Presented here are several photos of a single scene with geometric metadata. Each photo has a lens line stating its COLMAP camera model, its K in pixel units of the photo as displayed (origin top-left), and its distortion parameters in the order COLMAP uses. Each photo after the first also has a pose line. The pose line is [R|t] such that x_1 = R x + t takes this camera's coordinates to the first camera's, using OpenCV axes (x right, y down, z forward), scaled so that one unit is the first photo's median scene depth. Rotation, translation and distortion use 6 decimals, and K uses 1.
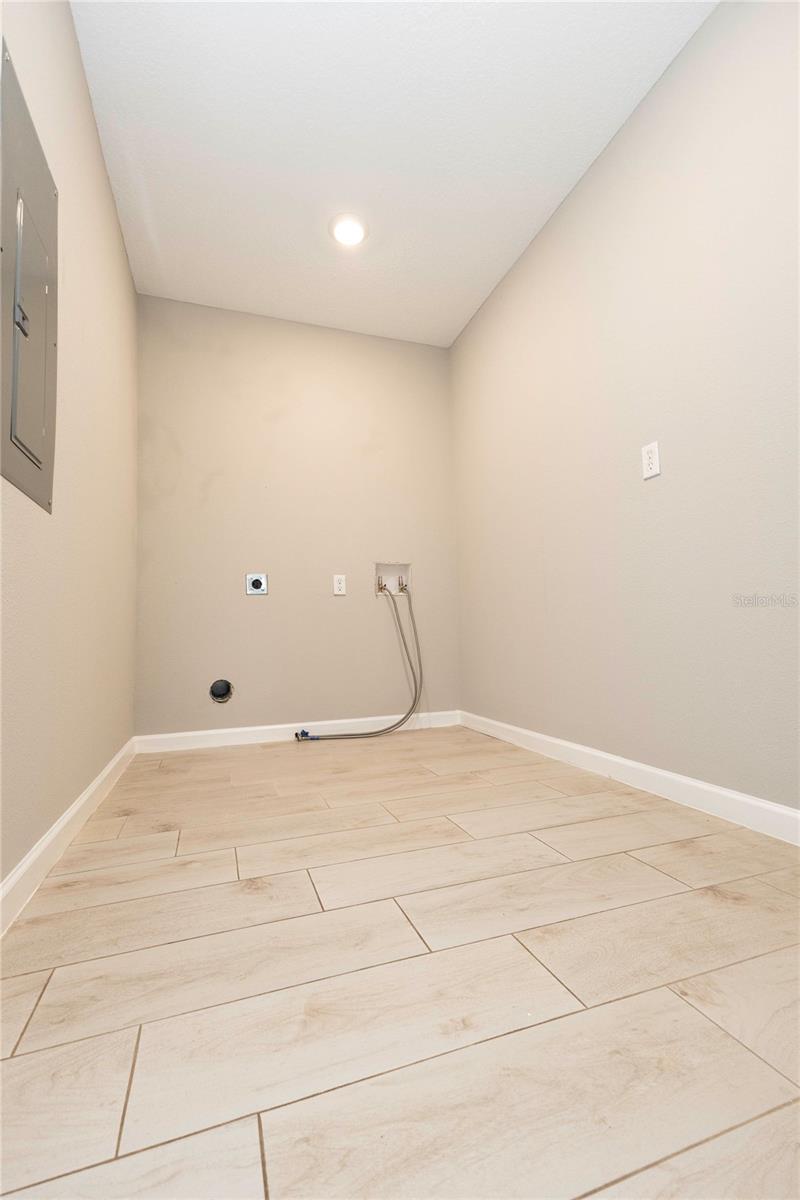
lens RADIAL K [[514.8, 0, 390.7], [0, 514.8, 599.4], [0, 0, 1]] dist [-0.000183, 0.000228]
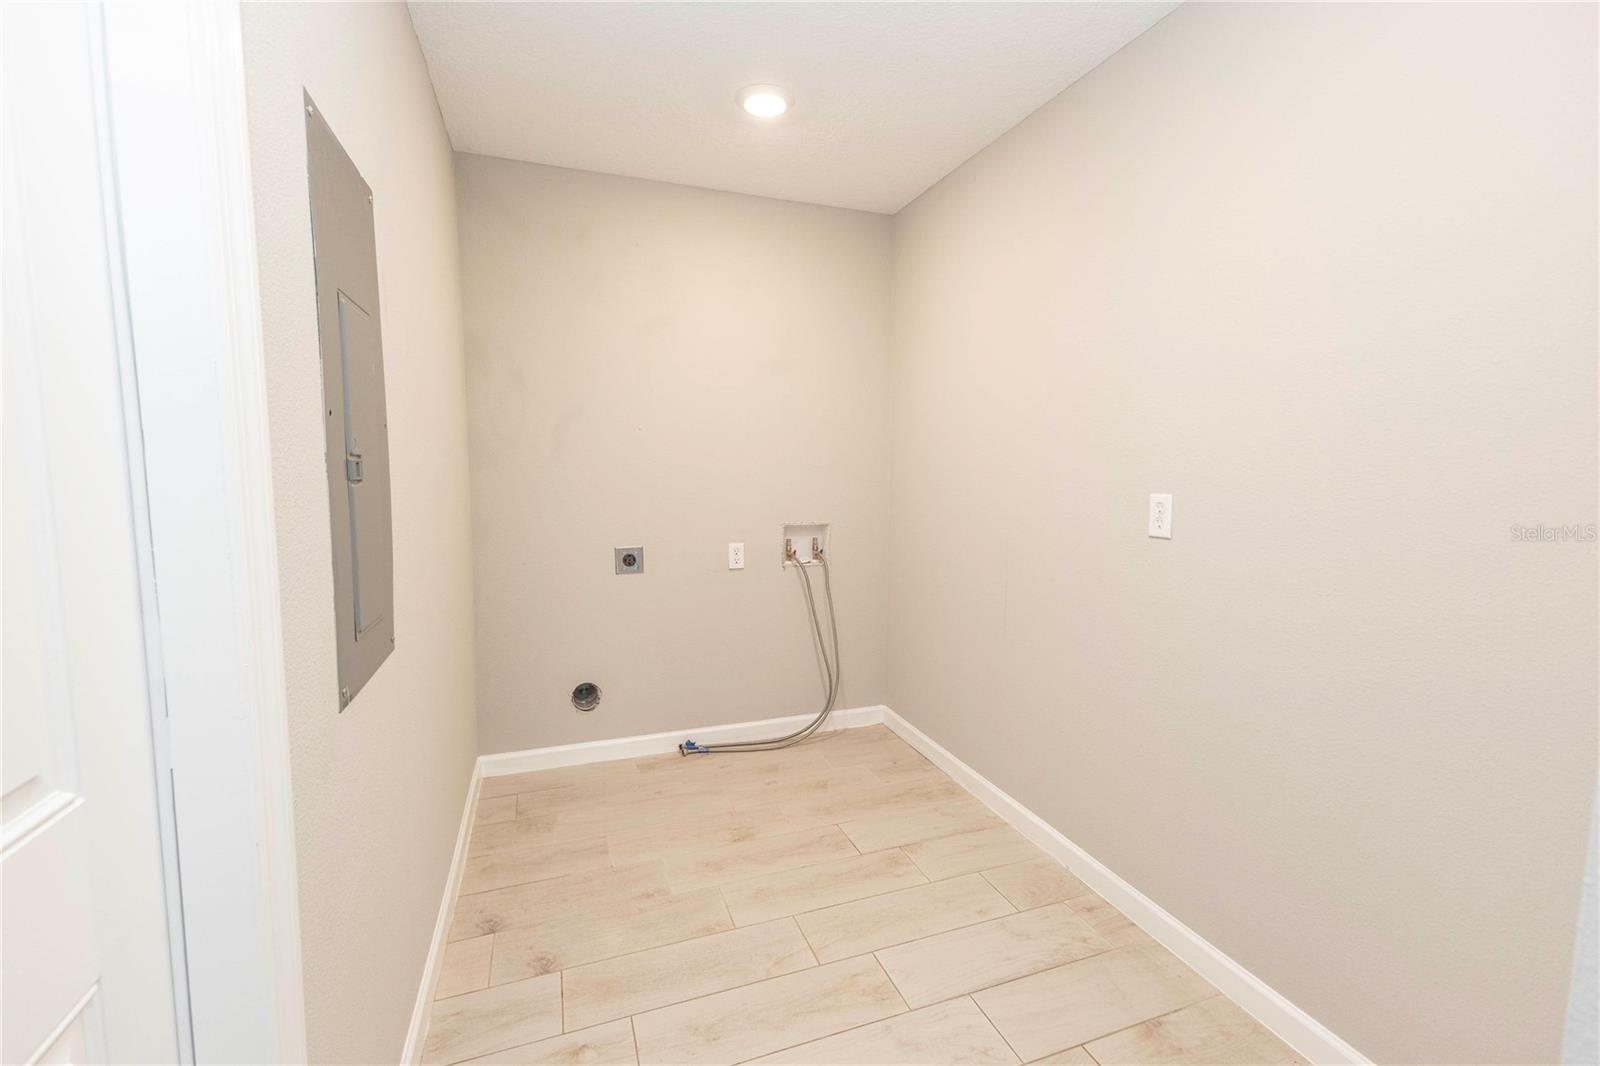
lens RADIAL K [[684.8, 0, 791.8], [0, 684.8, 528.1], [0, 0, 1]] dist [-0.002510, 0.000025]
pose [[0.999491, 0.027784, 0.015665, -0.036369], [-0.029888, 0.987327, 0.155860, -0.246512], [-0.011136, -0.156249, 0.987655, -0.000844]]
